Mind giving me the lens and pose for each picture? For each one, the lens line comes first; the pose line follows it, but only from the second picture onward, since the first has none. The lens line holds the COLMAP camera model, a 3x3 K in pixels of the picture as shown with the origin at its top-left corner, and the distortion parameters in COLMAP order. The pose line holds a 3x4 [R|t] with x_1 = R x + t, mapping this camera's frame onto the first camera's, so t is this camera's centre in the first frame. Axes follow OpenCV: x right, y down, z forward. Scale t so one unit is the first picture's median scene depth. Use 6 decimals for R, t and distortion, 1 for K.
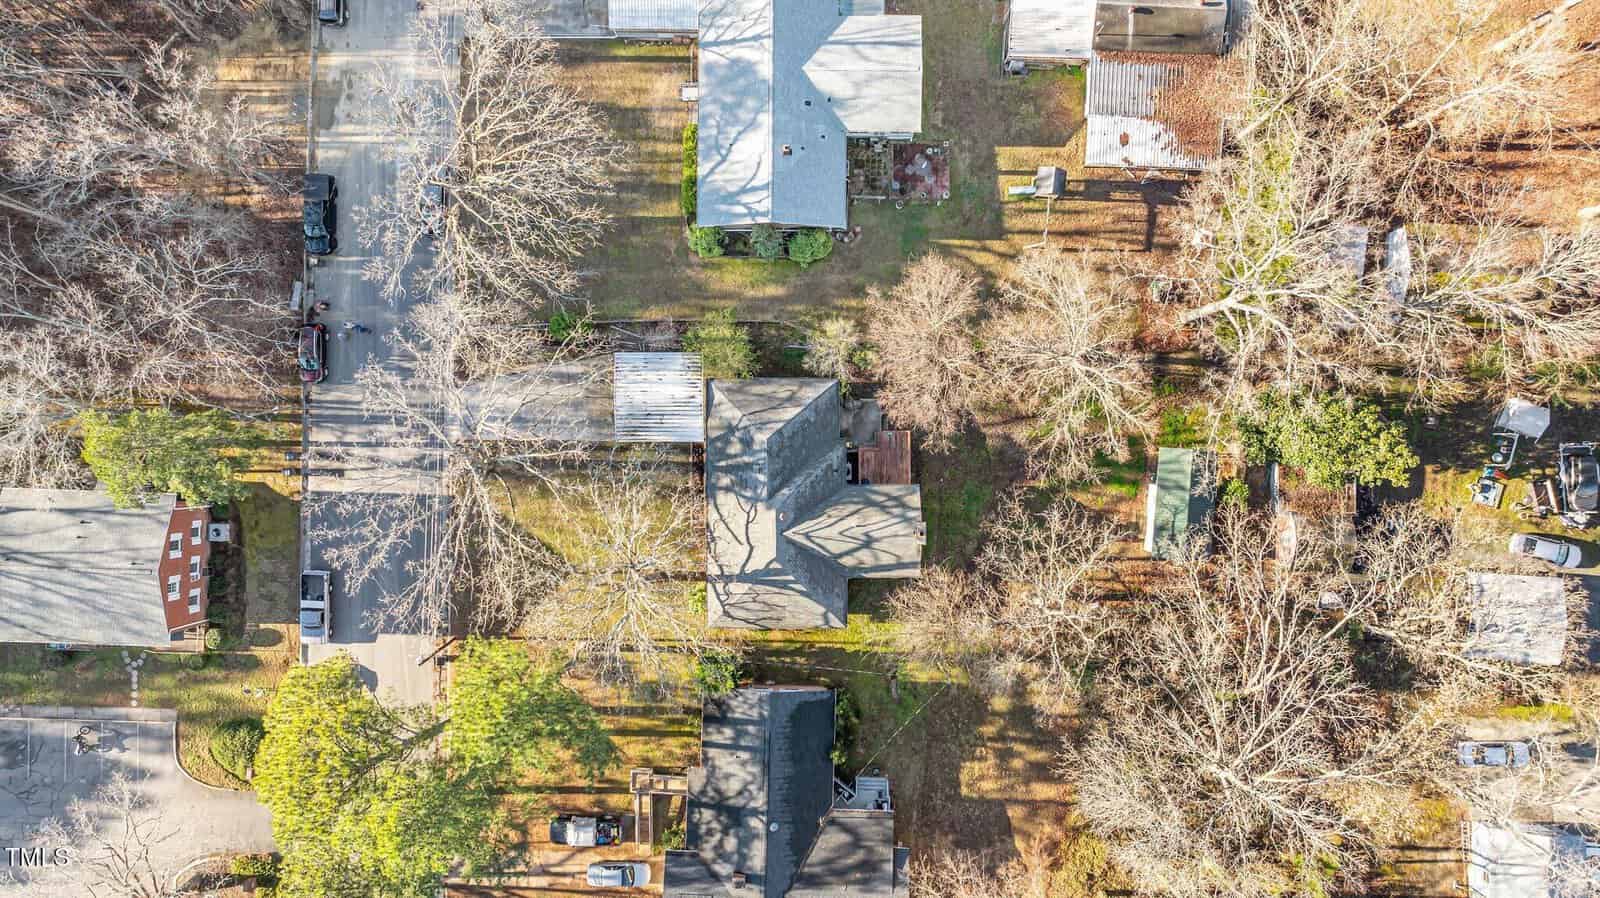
lens RADIAL K [[1133.1, 0, 800.0], [0, 1133.1, 449.0], [0, 0, 1]] dist [-0.019808, 0.005005]
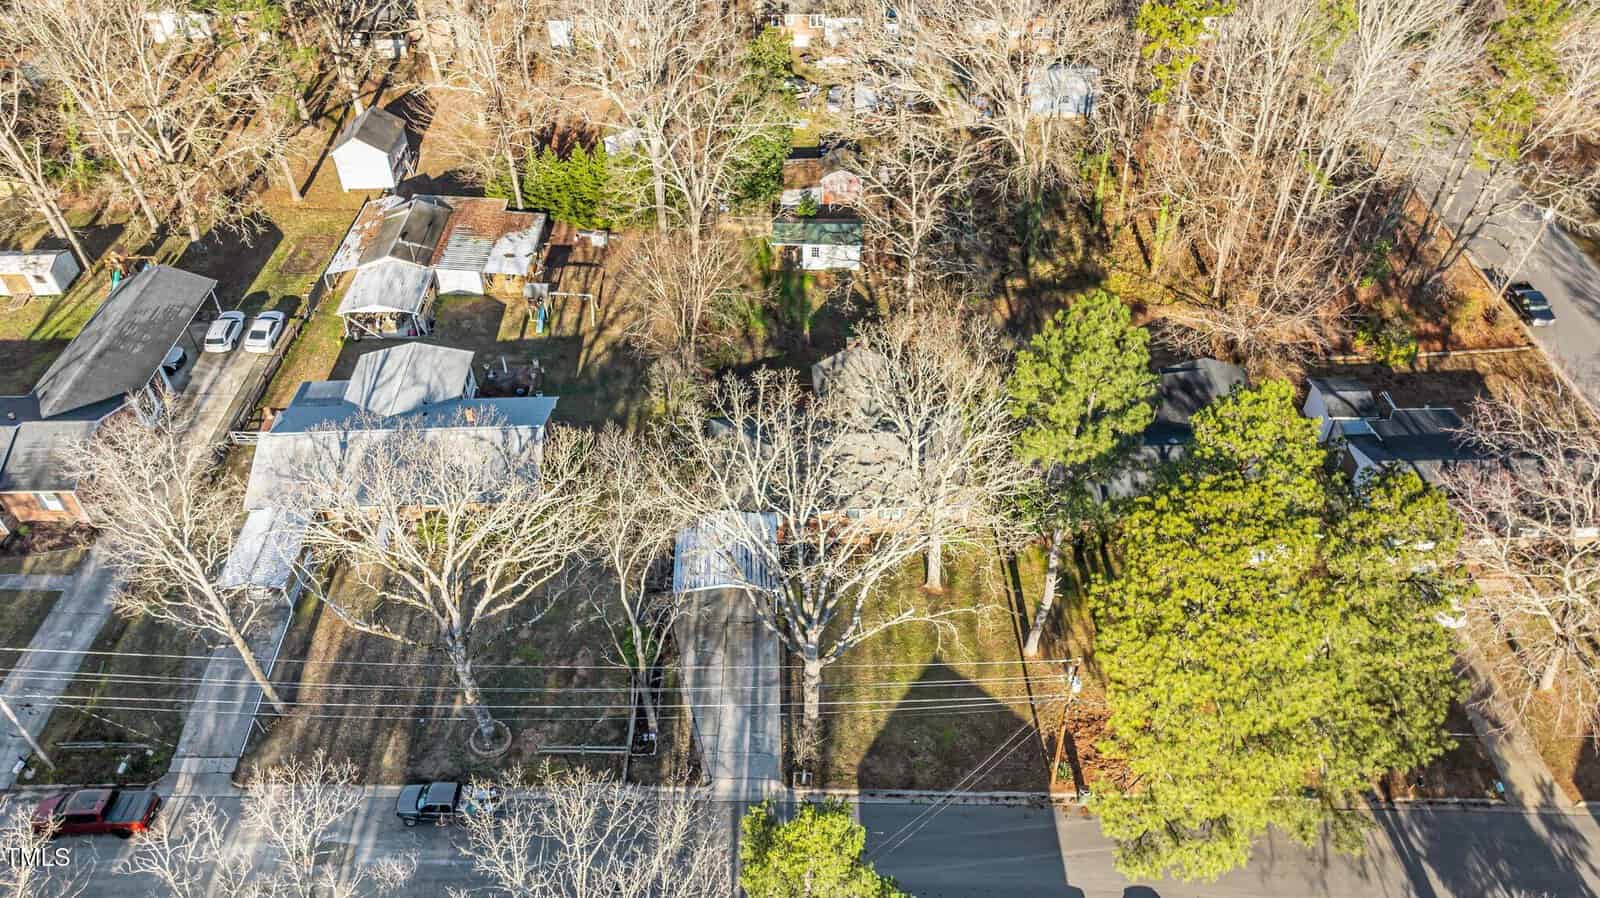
lens RADIAL K [[1133.1, 0, 800.0], [0, 1133.1, 449.0], [0, 0, 1]] dist [-0.019808, 0.005005]
pose [[-0.044250, -0.656550, 0.752984, -0.720836], [0.998976, -0.021935, 0.039581, -0.022964], [-0.009470, 0.753964, 0.656848, 0.366476]]
